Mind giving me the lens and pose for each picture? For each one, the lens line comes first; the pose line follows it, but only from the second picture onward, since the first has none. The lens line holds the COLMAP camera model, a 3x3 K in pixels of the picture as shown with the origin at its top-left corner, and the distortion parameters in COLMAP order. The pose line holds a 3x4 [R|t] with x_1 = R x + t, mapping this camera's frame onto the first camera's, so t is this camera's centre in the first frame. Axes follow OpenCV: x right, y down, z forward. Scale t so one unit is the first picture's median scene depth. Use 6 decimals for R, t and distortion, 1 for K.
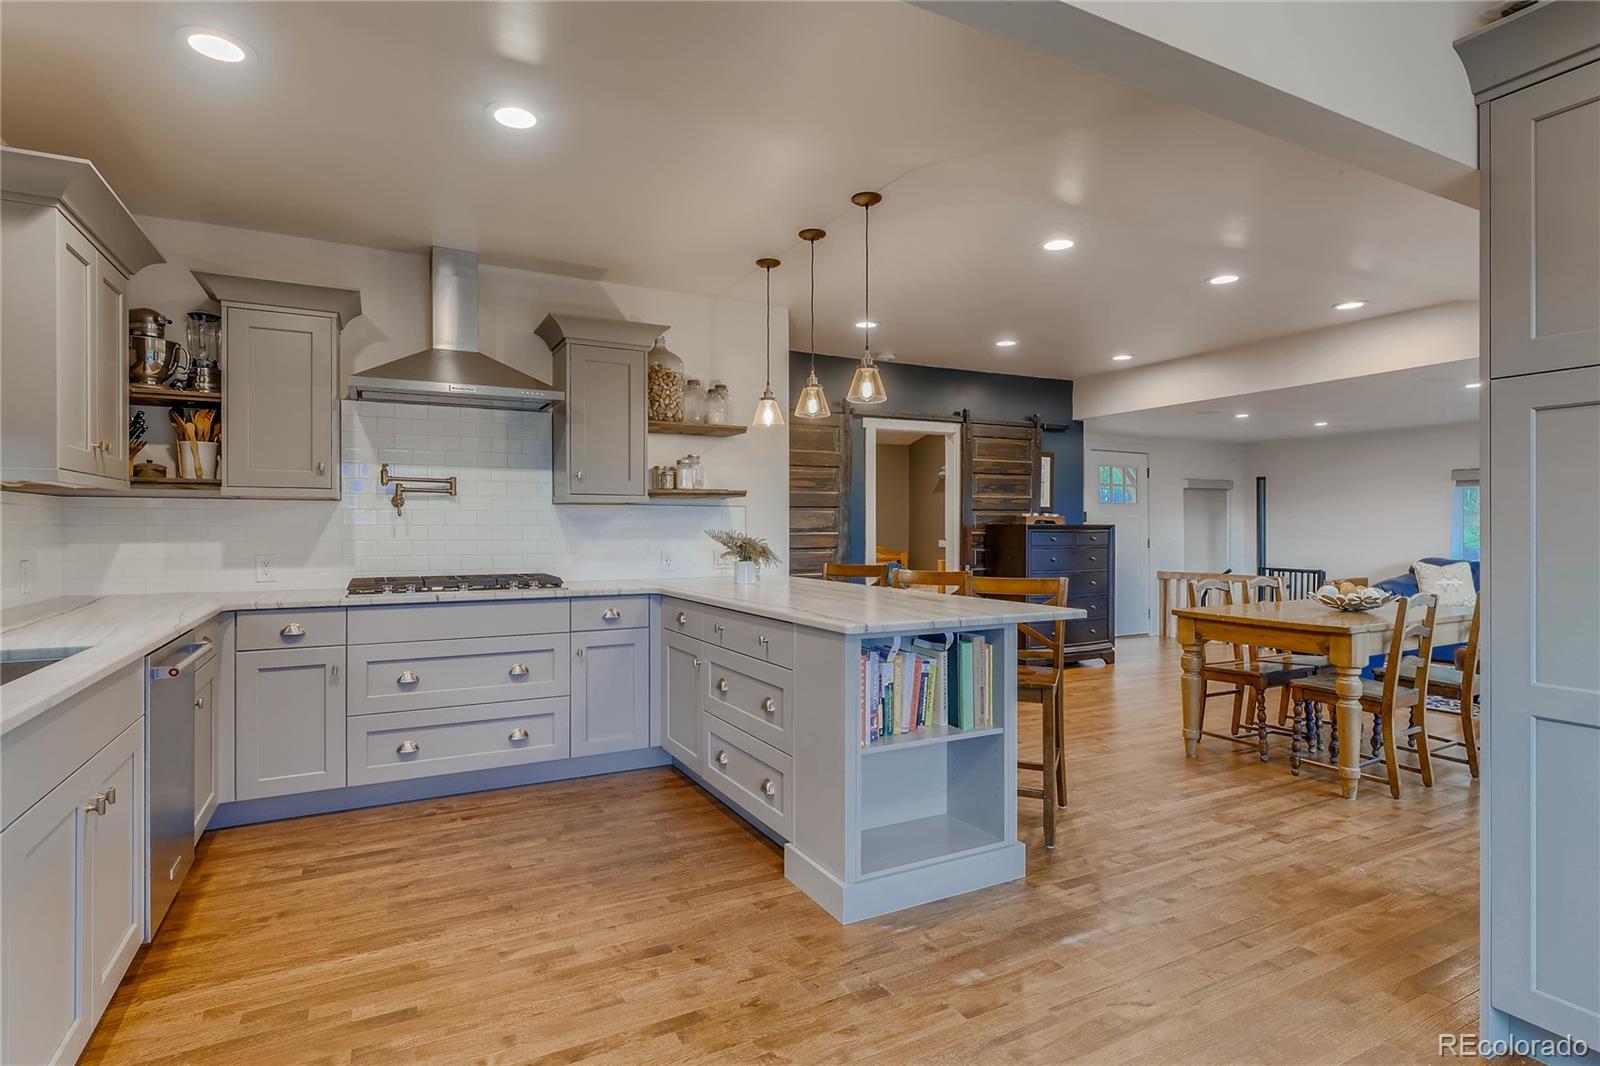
lens RADIAL K [[812.9, 0, 797.5], [0, 812.9, 529.6], [0, 0, 1]] dist [0.001252, -0.000970]
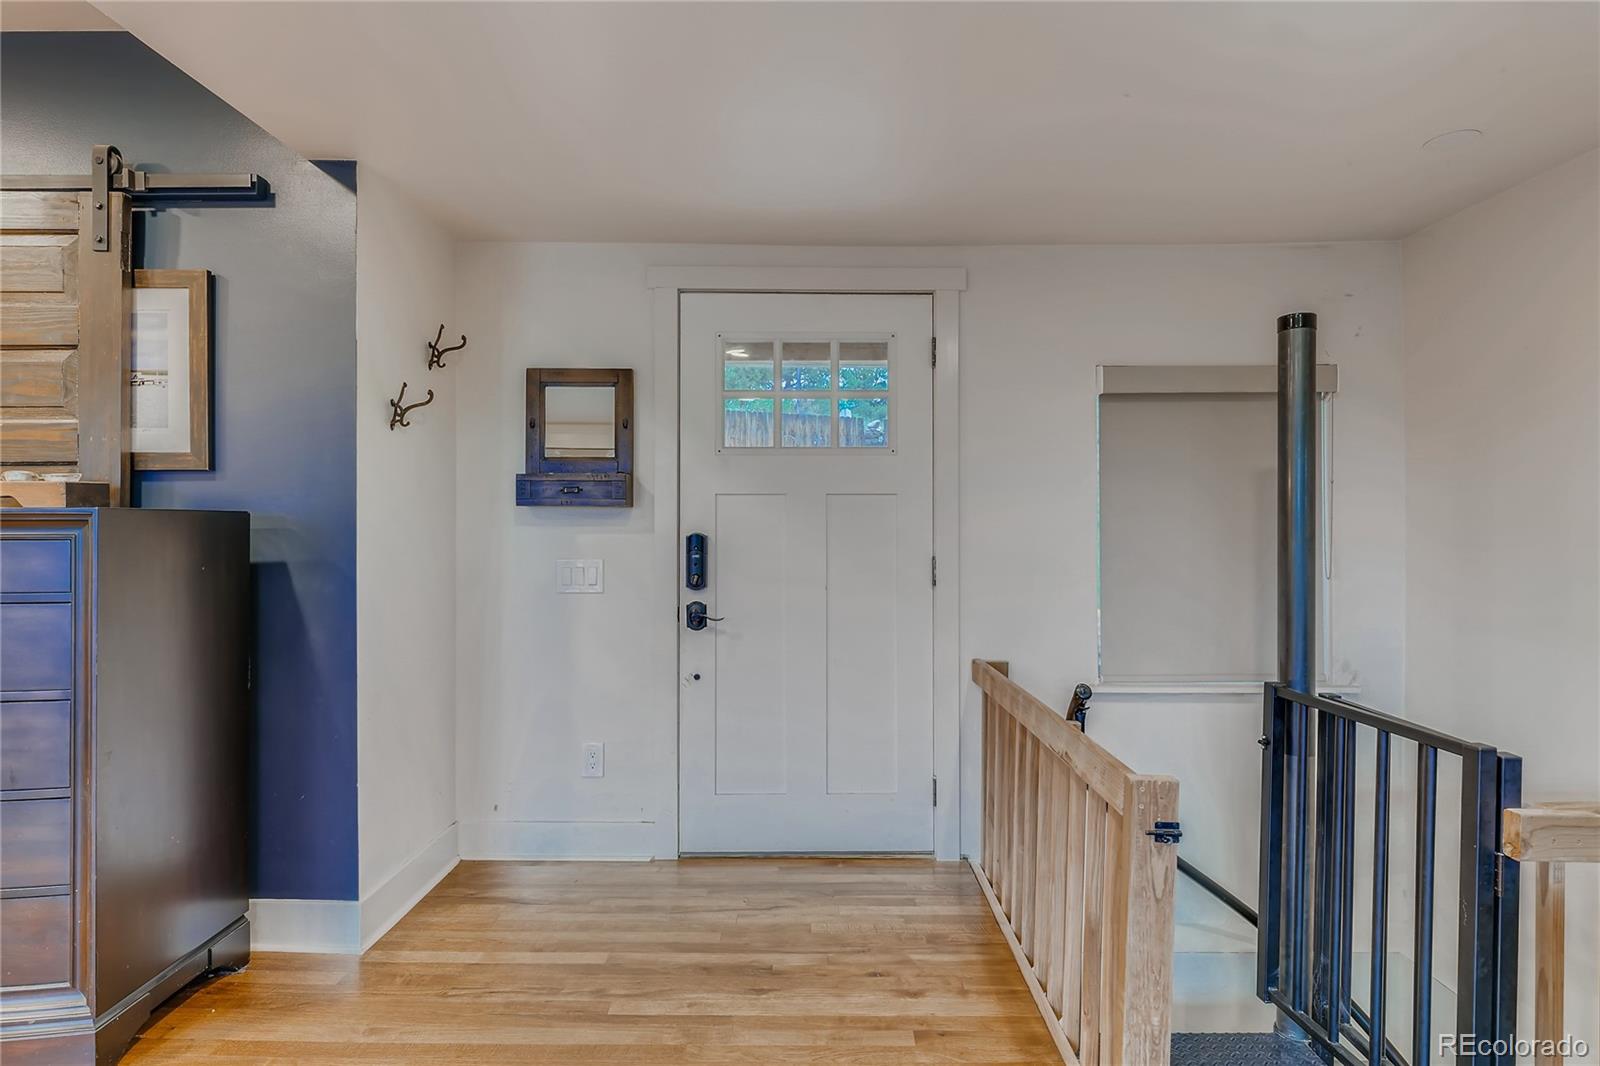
lens RADIAL K [[812.9, 0, 797.5], [0, 812.9, 529.6], [0, 0, 1]] dist [0.001252, -0.000970]
pose [[0.877285, 0.006515, -0.479925, 1.207011], [-0.003189, 0.999965, 0.007744, -0.004344], [0.479959, -0.005263, 0.877275, 1.548592]]
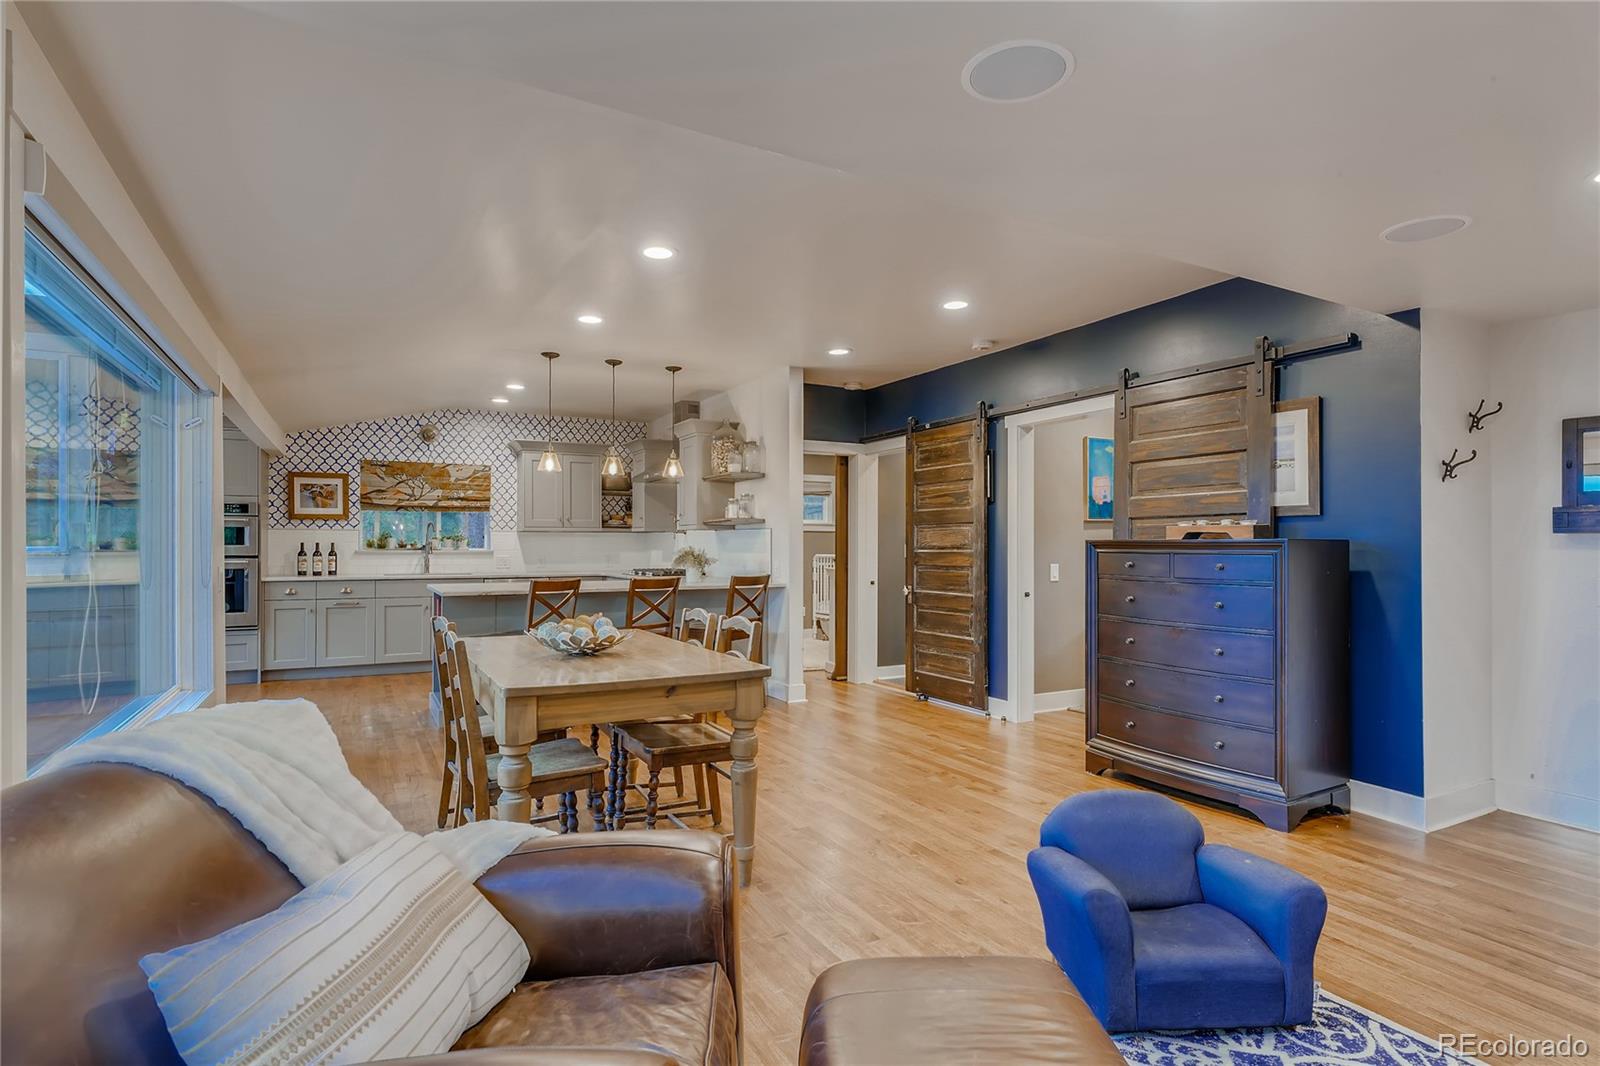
lens RADIAL K [[811.1, 0, 804.6], [0, 811.1, 540.5], [0, 0, 1]] dist [0.002165, -0.002013]
pose [[0.023980, -0.005147, -0.999699, 1.501460], [-0.004355, 0.999977, -0.005253, -0.002835], [0.999703, 0.004480, 0.023957, 1.230935]]
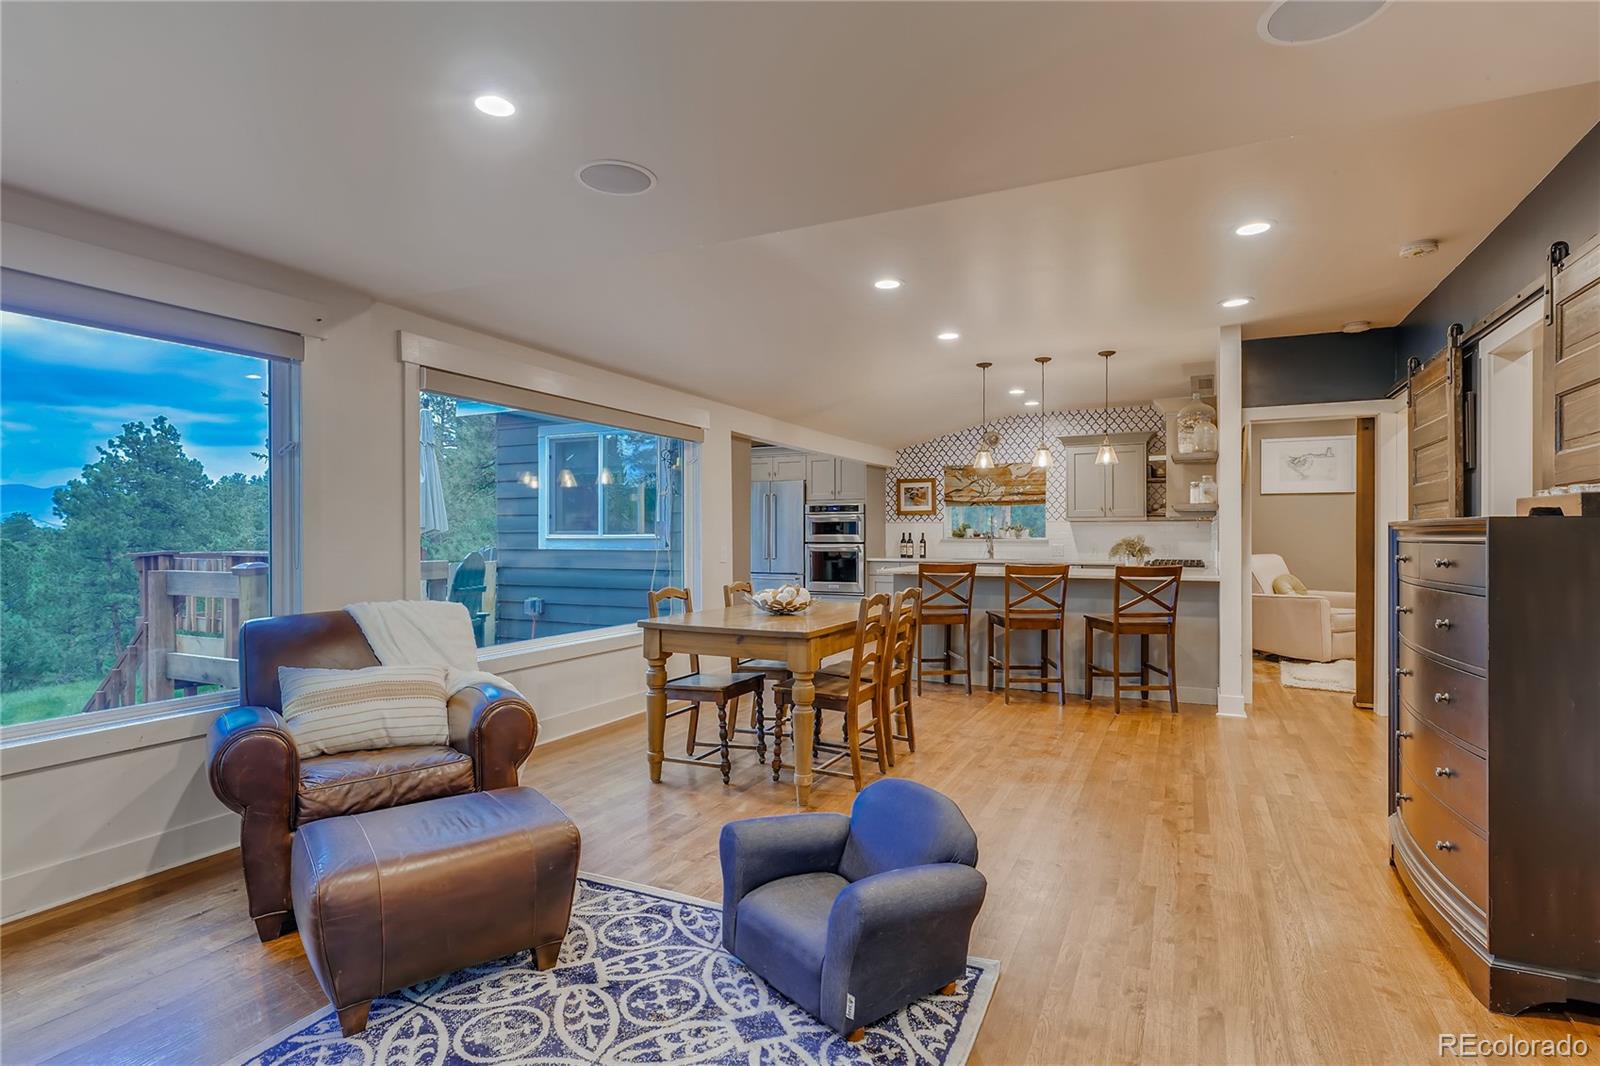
lens RADIAL K [[812.9, 0, 797.5], [0, 812.9, 529.6], [0, 0, 1]] dist [0.001252, -0.000970]
pose [[-0.808021, -0.005014, -0.589132, 1.313245], [-0.002476, 0.999984, -0.005114, 0.000791], [0.589148, -0.002673, -0.808021, 1.900358]]
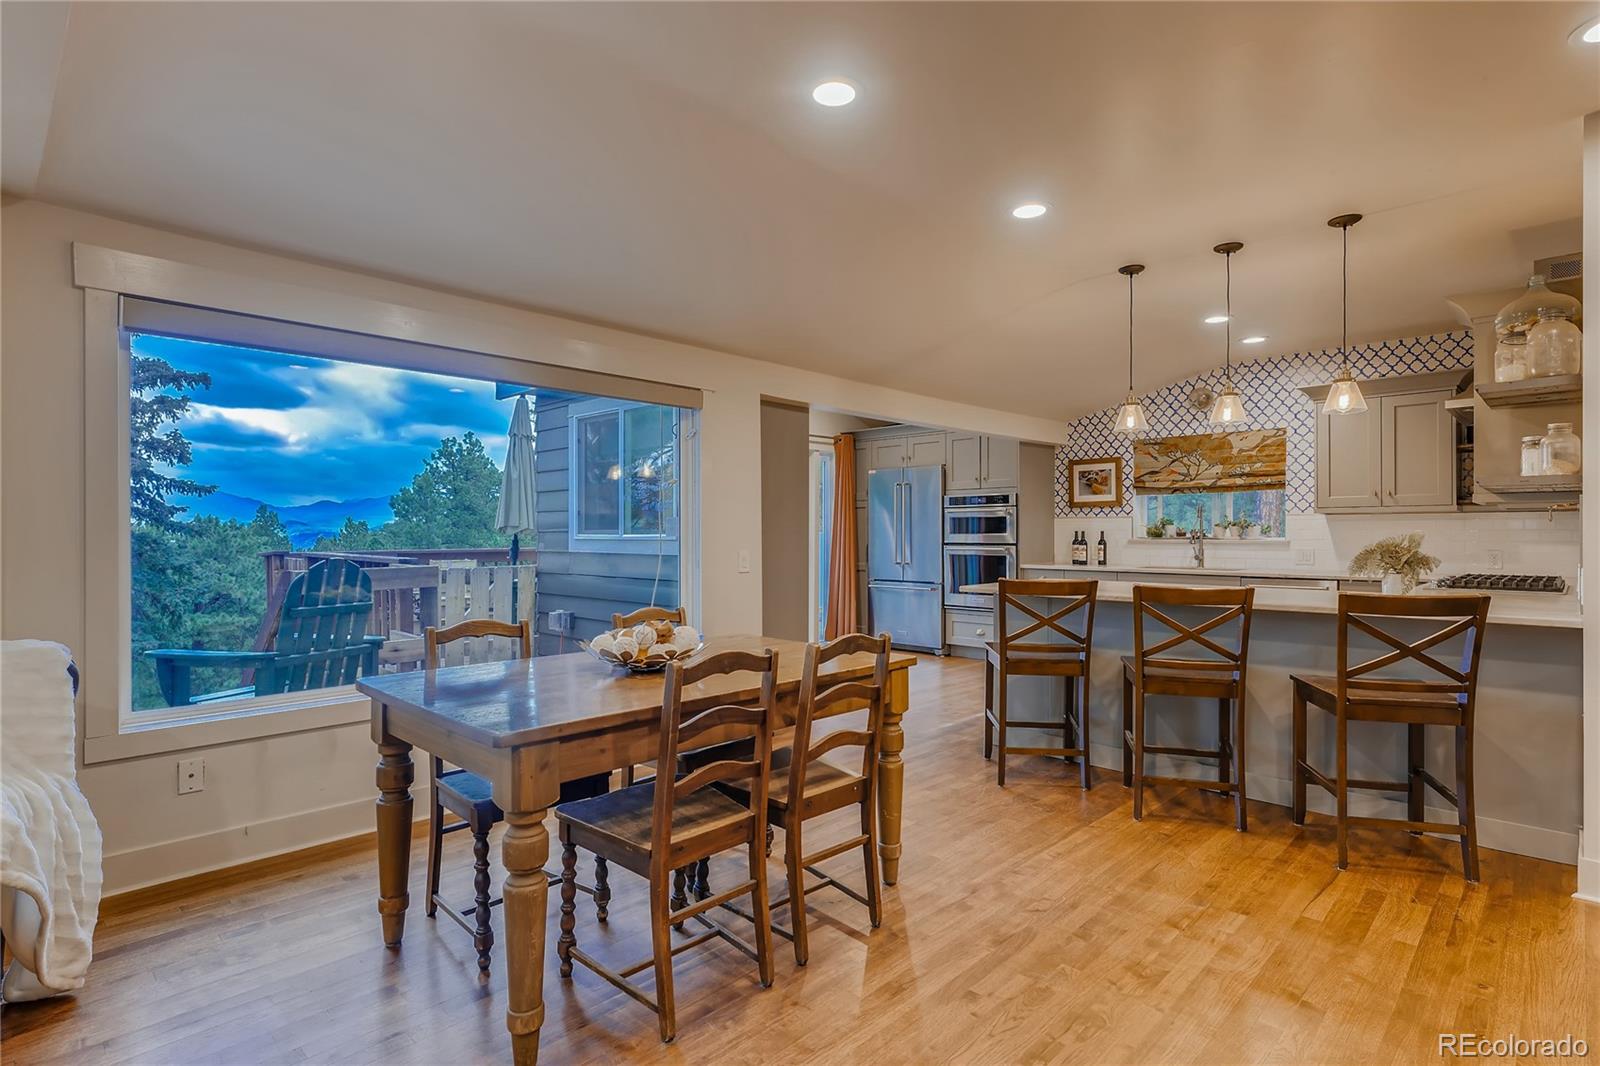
lens RADIAL K [[808.7, 0, 800.0], [0, 808.7, 533.0], [0, 0, 1]] dist [0.001309, -0.000608]
pose [[-0.950944, 0.000115, -0.309362, 0.784467], [-0.000517, 0.999998, 0.001961, -0.001818], [0.309361, 0.002024, -0.950942, 1.663819]]
